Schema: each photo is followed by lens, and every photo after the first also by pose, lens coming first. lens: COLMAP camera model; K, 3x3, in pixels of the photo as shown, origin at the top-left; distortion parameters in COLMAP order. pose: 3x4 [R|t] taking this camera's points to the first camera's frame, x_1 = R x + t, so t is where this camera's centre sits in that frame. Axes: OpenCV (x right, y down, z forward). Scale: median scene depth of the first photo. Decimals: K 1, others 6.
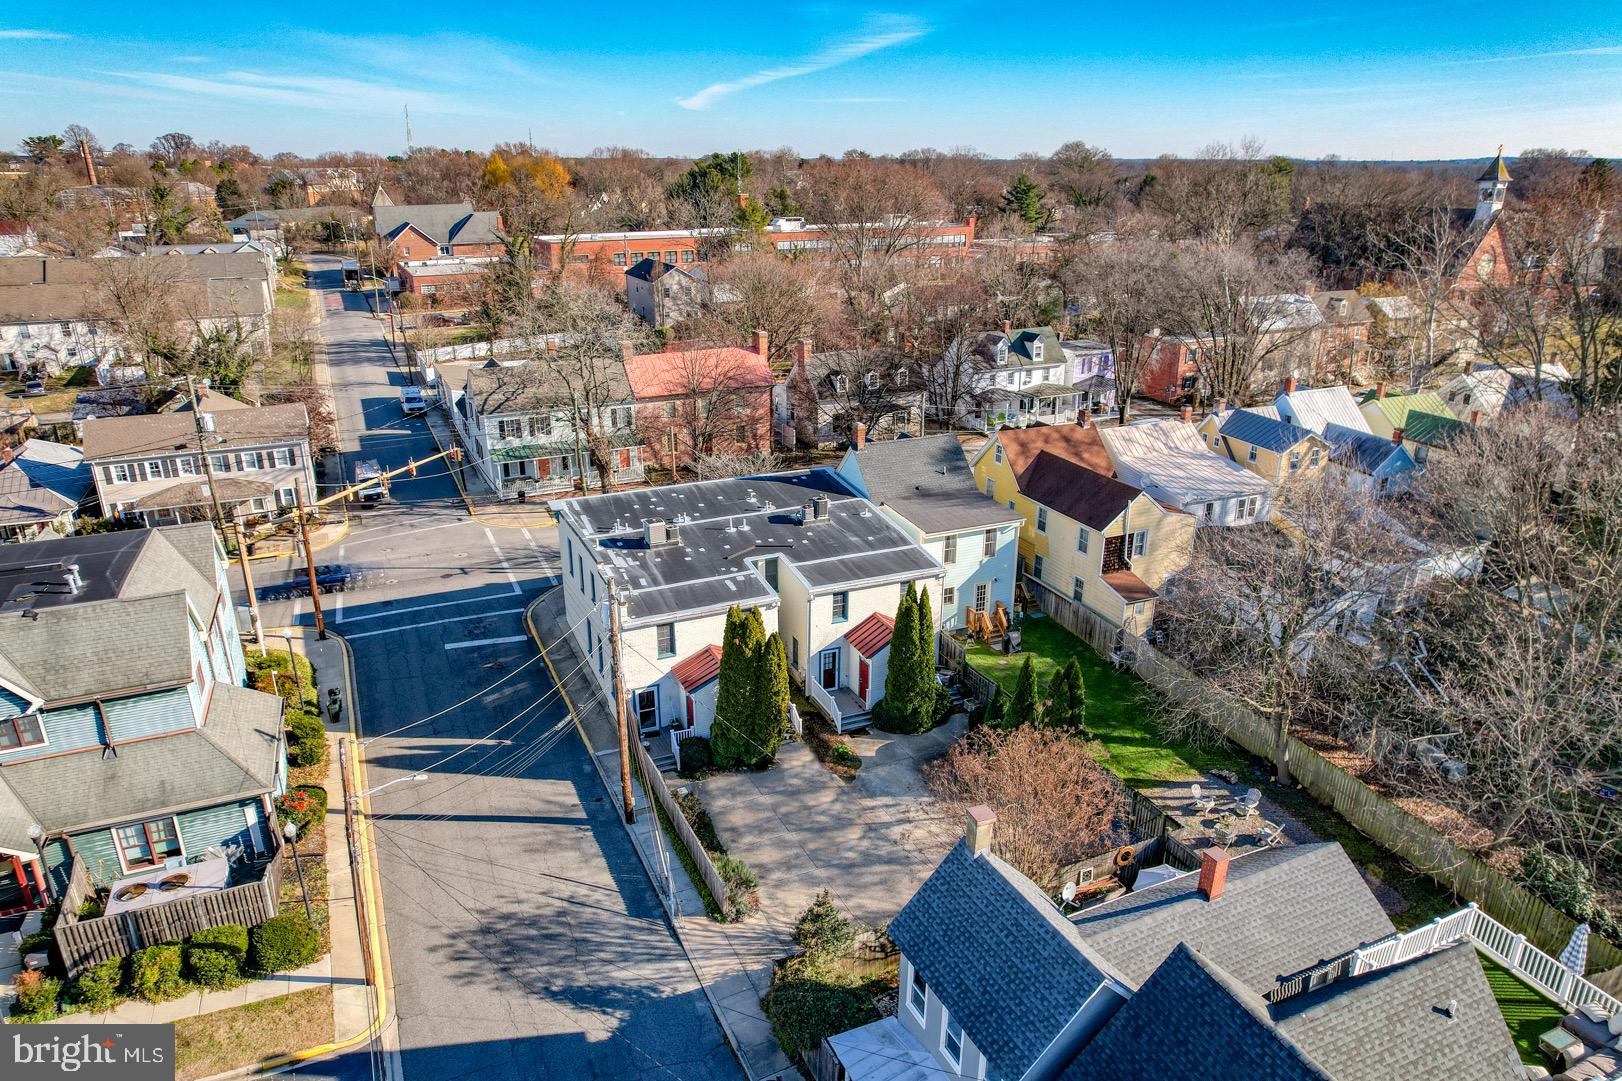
lens RADIAL K [[1041.9, 0, 811.7], [0, 1041.9, 545.5], [0, 0, 1]] dist [-0.056147, 0.003683]
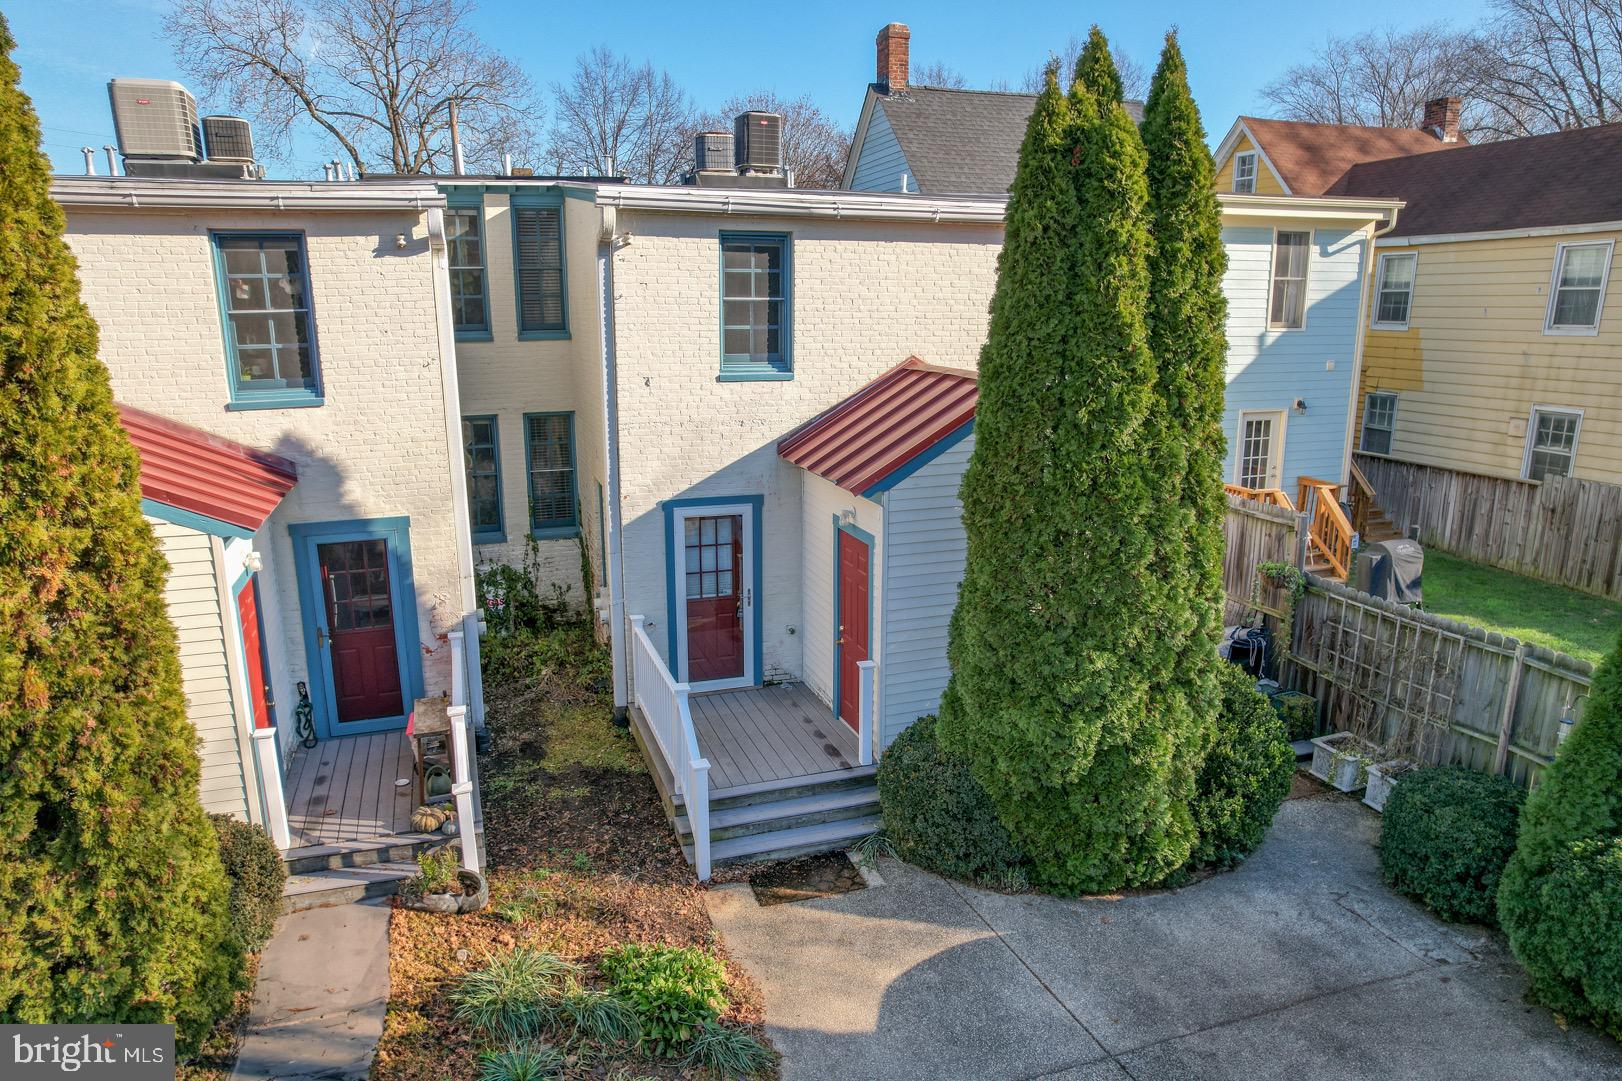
lens RADIAL K [[1041.9, 0, 811.2], [0, 1041.9, 542.7], [0, 0, 1]] dist [-0.056147, 0.003683]
pose [[0.996617, 0.016591, -0.080500, 0.059081], [-0.026790, 0.991500, -0.127319, 0.140001], [0.077703, 0.129045, 0.988590, 0.785759]]
